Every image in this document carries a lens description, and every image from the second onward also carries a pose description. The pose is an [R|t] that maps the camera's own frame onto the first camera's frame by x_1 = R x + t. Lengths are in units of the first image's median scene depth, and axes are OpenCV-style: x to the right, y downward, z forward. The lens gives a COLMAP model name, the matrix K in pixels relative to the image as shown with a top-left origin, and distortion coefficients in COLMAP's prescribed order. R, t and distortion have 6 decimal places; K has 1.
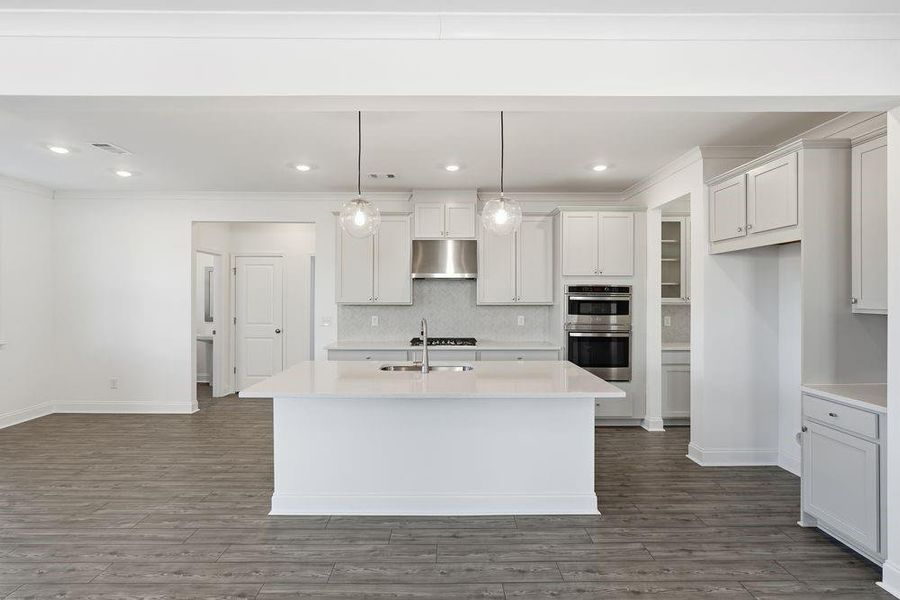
lens RADIAL K [[464.0, 0, 450.0], [0, 464.0, 300.0], [0, 0, 1]] dist [-0.000987, -0.000202]
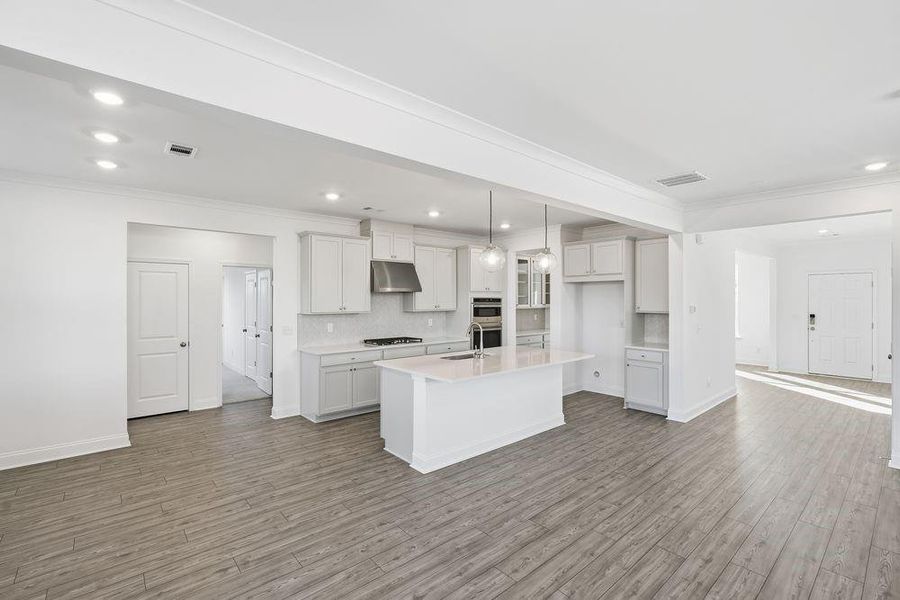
lens RADIAL K [[424.5, 0, 450.0], [0, 424.5, 300.0], [0, 0, 1]] dist [-0.000662, 0.000392]
pose [[0.743498, -0.004069, 0.668726, -0.878415], [0.006718, 0.999976, -0.001384, -0.026825], [-0.668704, 0.005521, 0.743508, 0.030912]]
